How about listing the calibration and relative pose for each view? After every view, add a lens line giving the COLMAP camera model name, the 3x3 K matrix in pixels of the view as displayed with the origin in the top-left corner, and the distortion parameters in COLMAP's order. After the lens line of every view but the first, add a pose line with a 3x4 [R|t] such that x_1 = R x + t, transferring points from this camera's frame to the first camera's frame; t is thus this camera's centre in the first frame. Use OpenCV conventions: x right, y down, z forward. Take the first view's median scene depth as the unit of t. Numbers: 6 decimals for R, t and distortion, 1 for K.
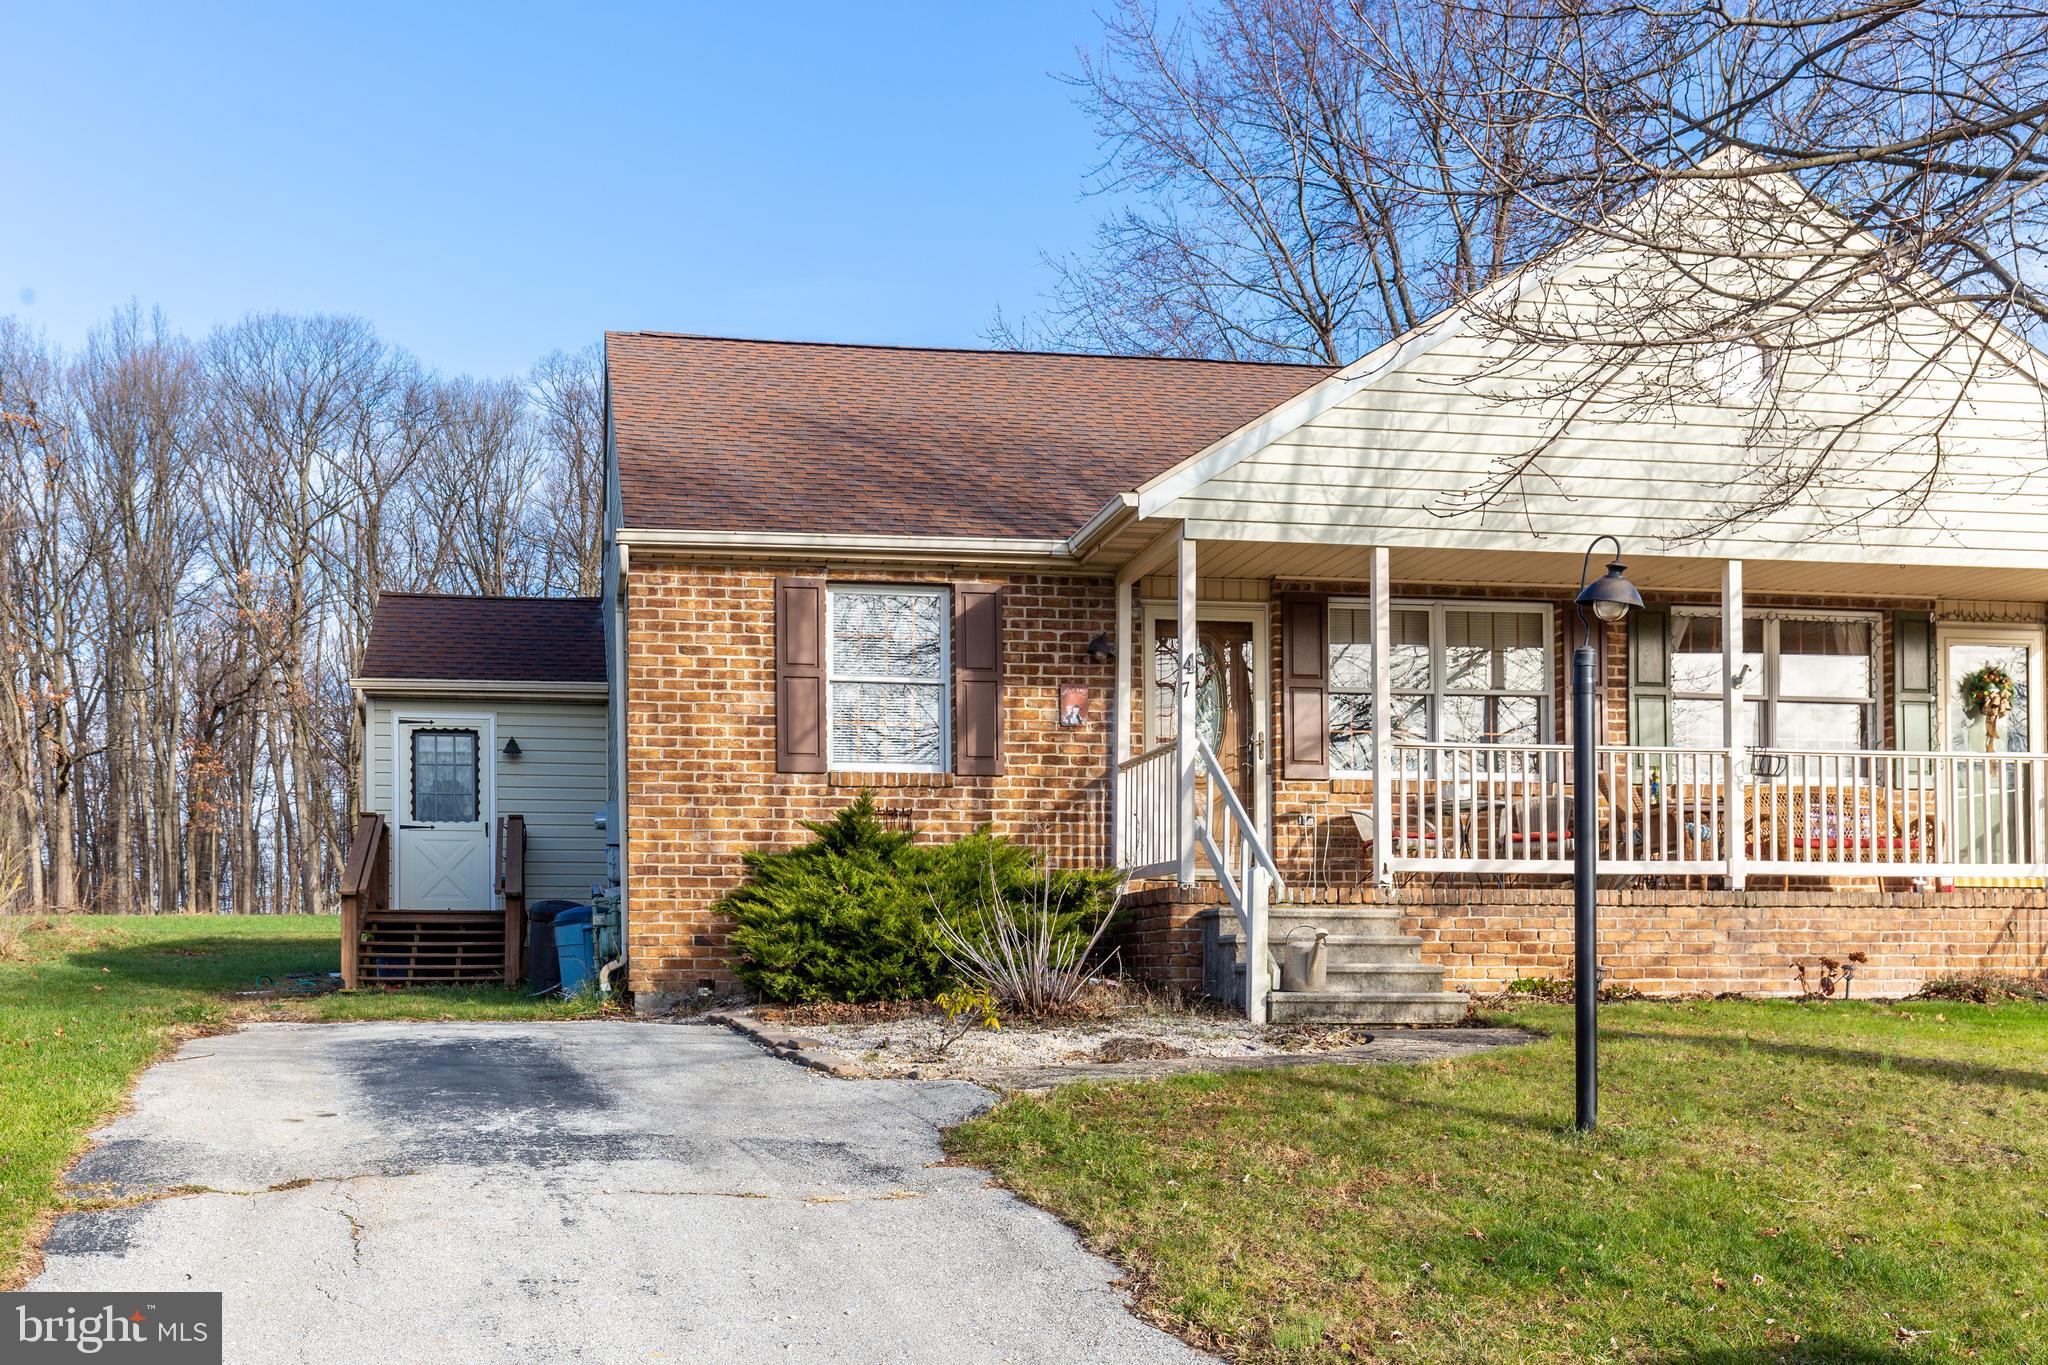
lens RADIAL K [[1841.9, 0, 801.8], [0, 1841.9, 897.4], [0, 0, 1]] dist [0.006112, -0.005100]
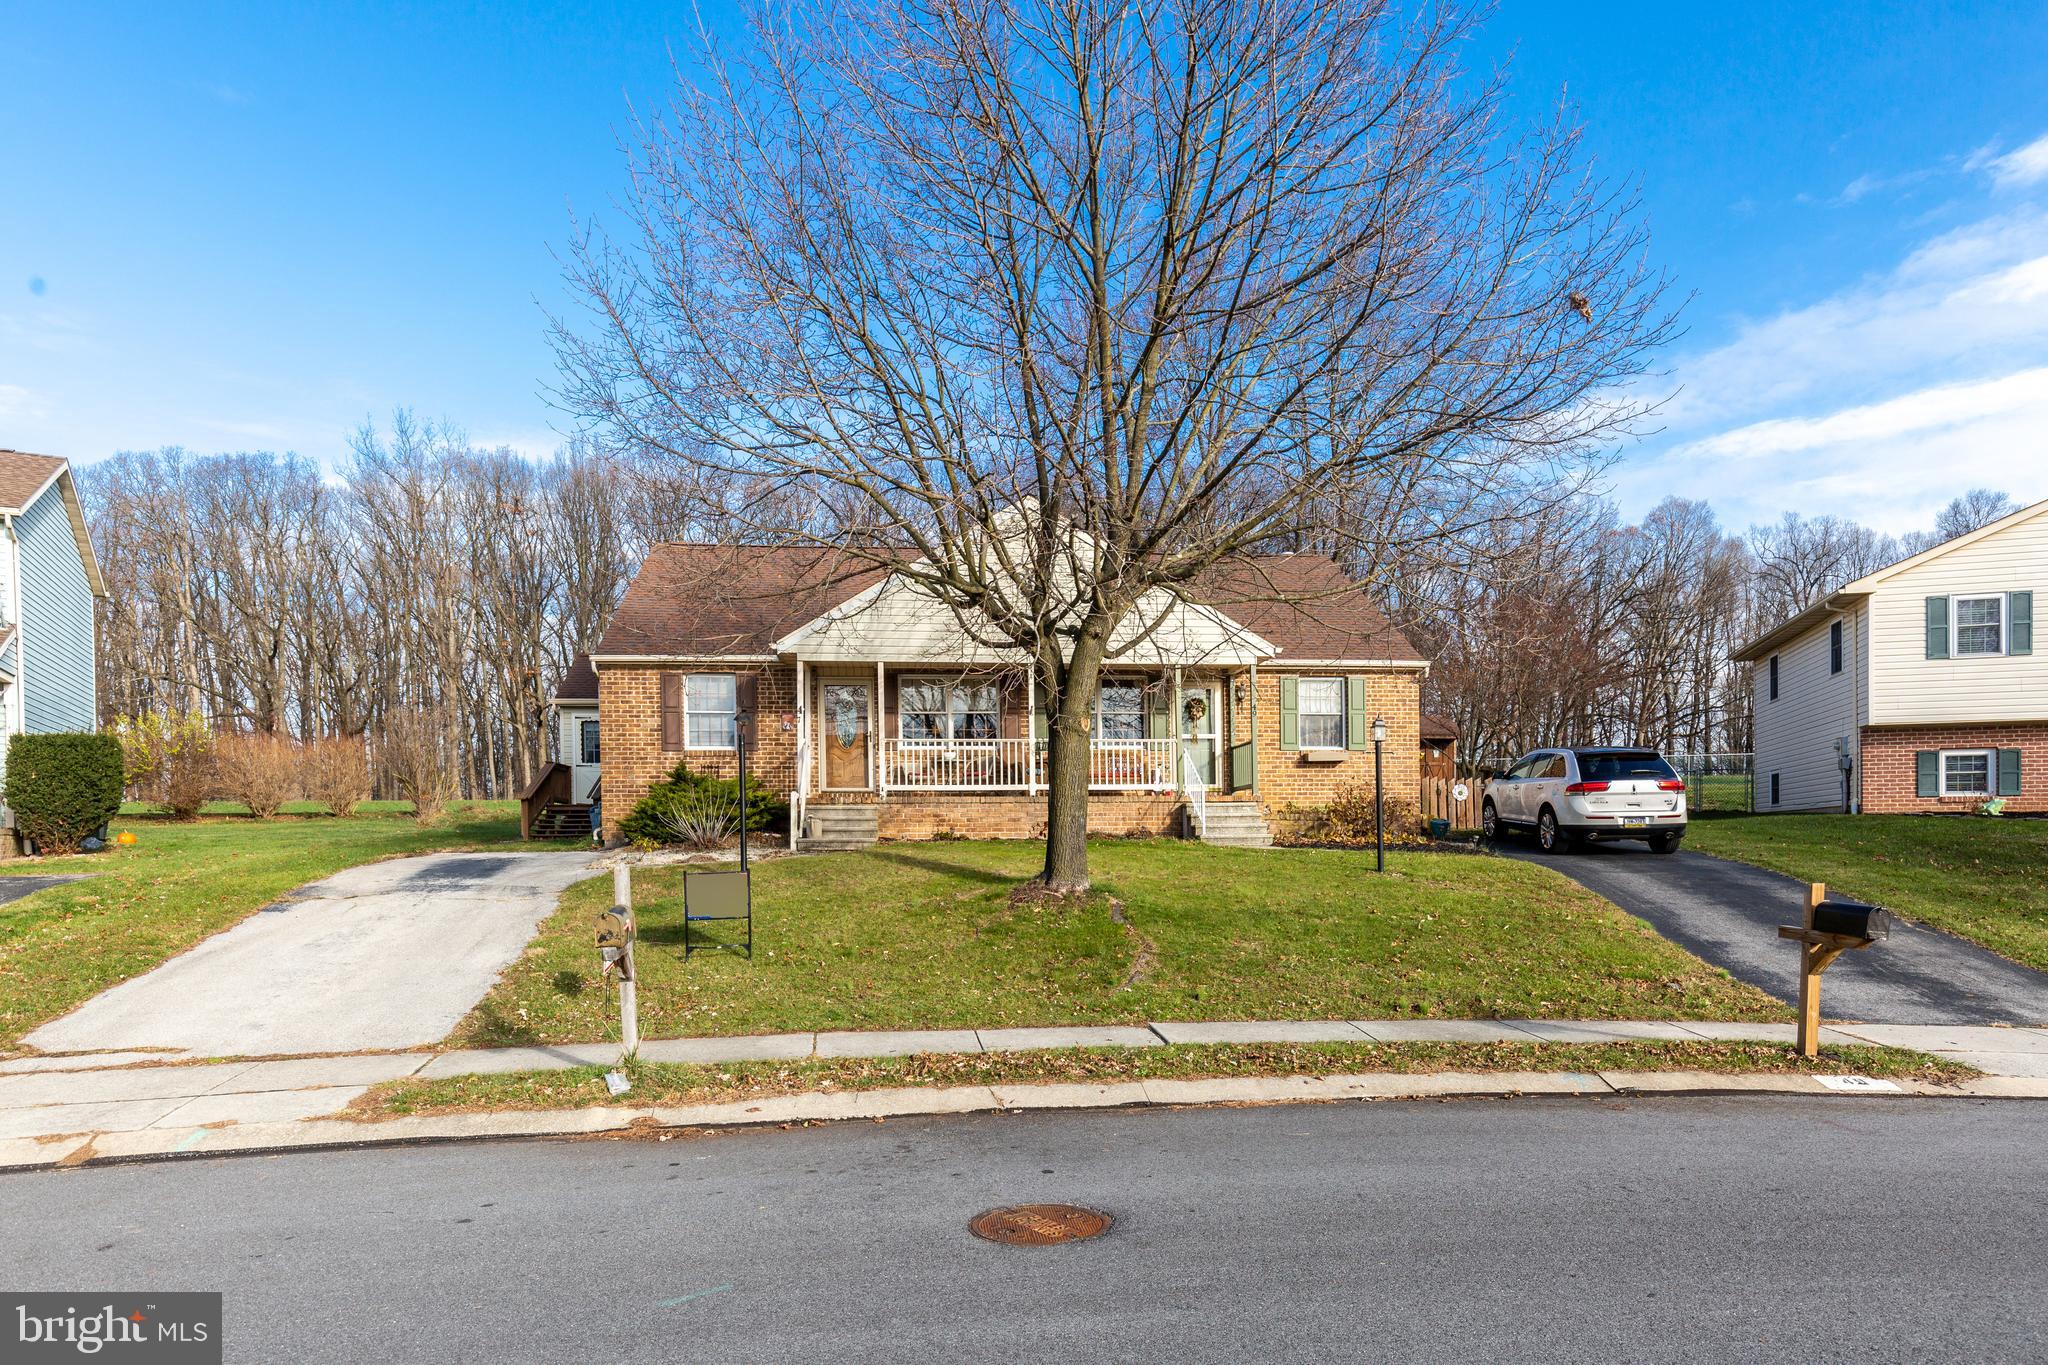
lens RADIAL K [[1194.4, 0, 1026.0], [0, 1194.4, 789.3], [0, 0, 1]] dist [-0.002758, -0.001866]
pose [[0.999568, -0.009000, -0.027975, 0.520756], [0.009225, 0.999926, 0.007923, -0.024964], [0.027901, -0.008178, 0.999577, -0.588335]]
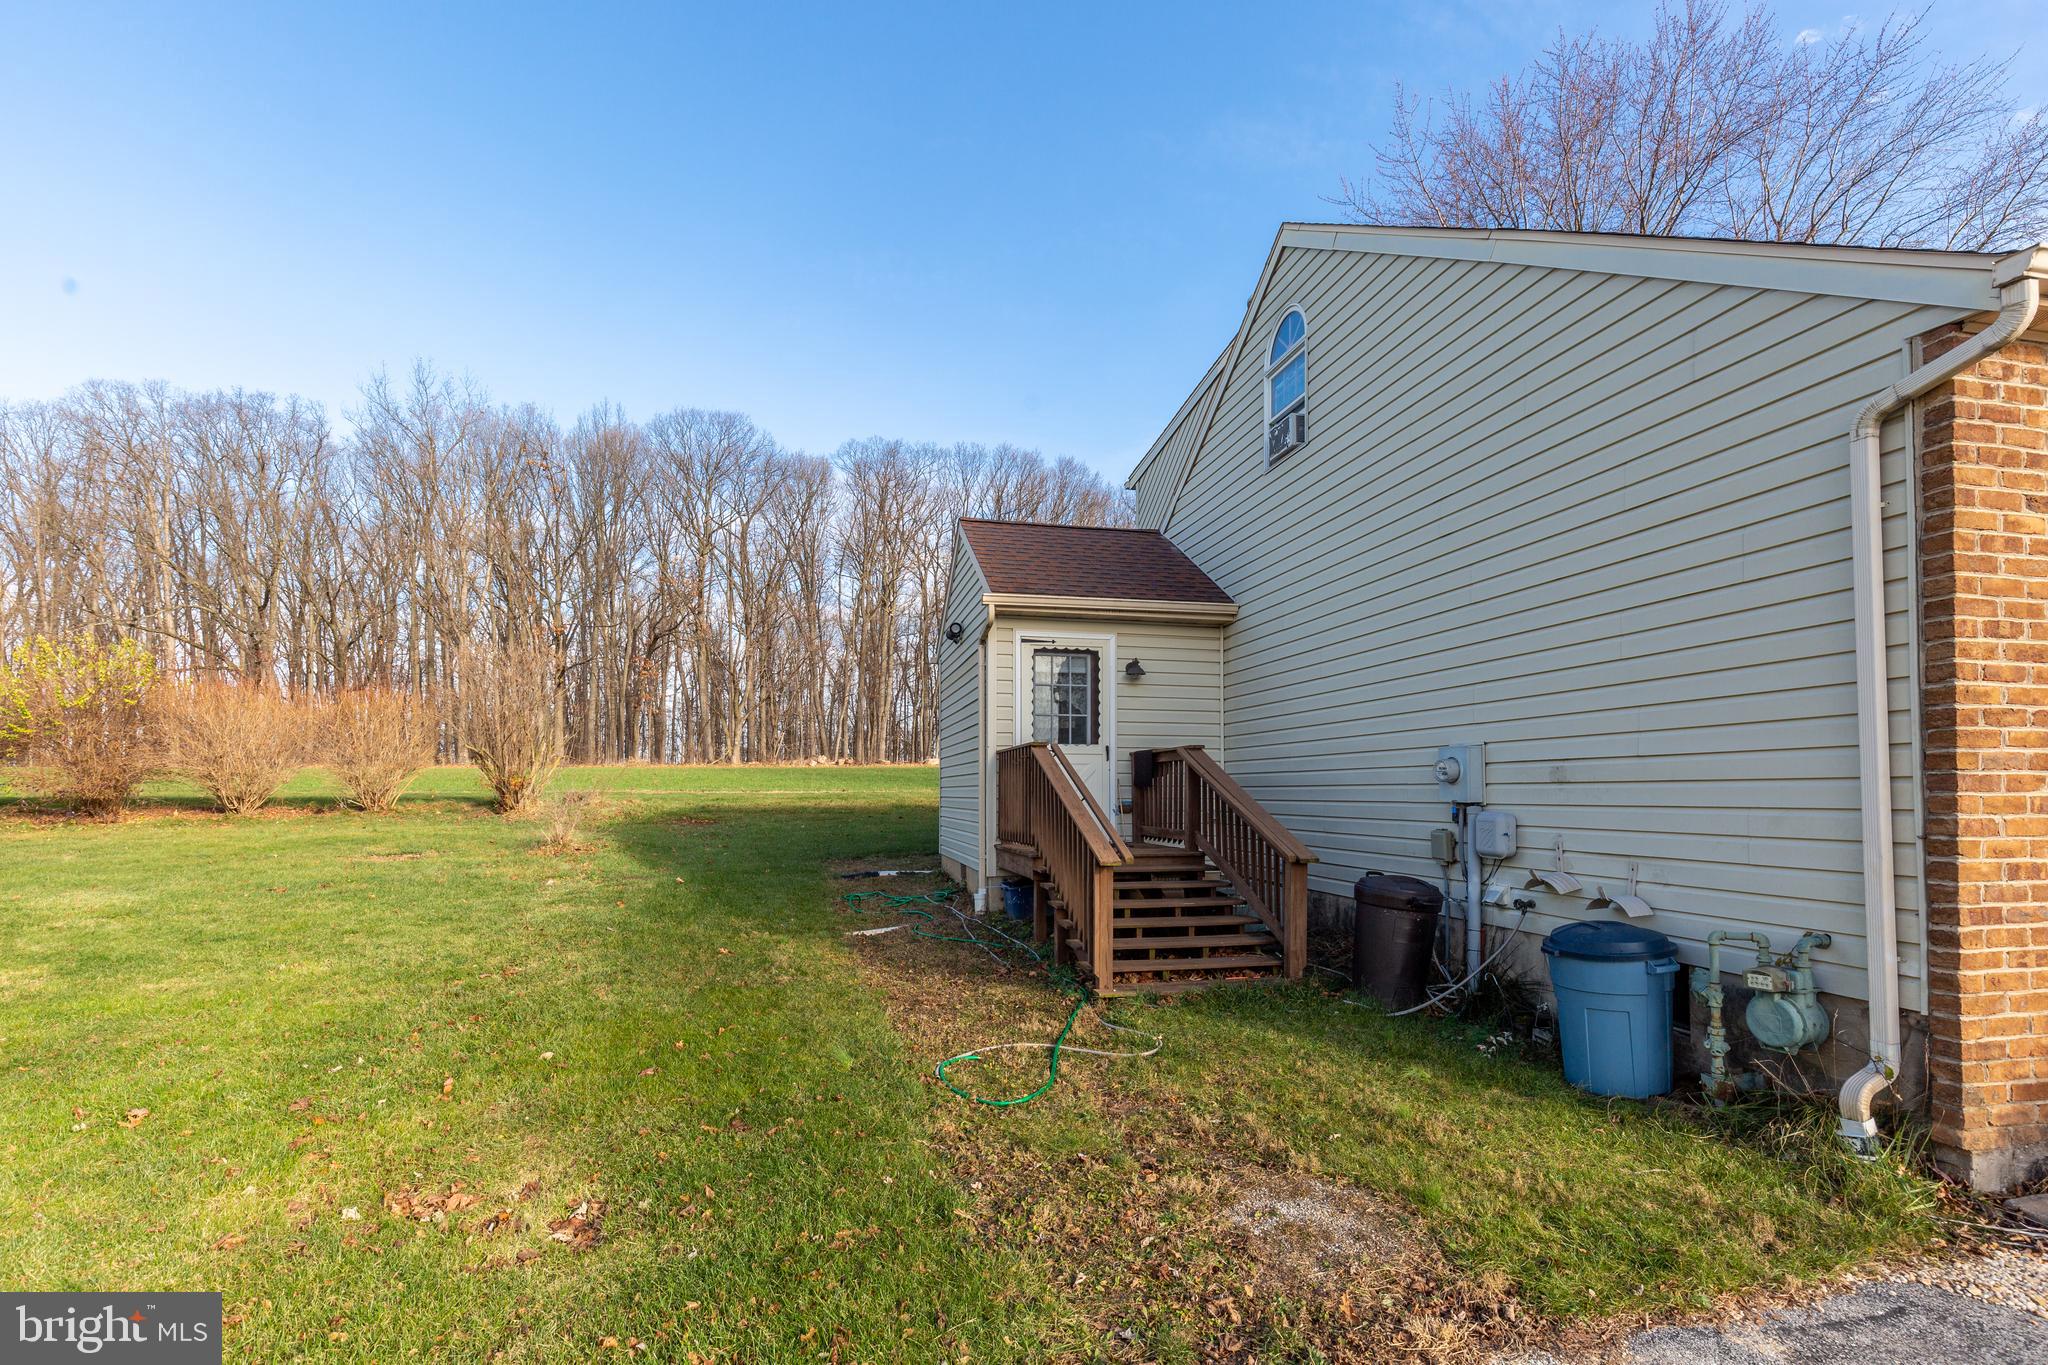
lens RADIAL K [[943.3, 0, 1024.3], [0, 943.3, 708.2], [0, 0, 1]] dist [0.002697, 0.000794]
pose [[0.995880, 0.008202, 0.090308, -0.380482], [-0.005012, 0.999357, -0.035491, -0.062746], [-0.090541, 0.034892, 0.995281, 0.748947]]
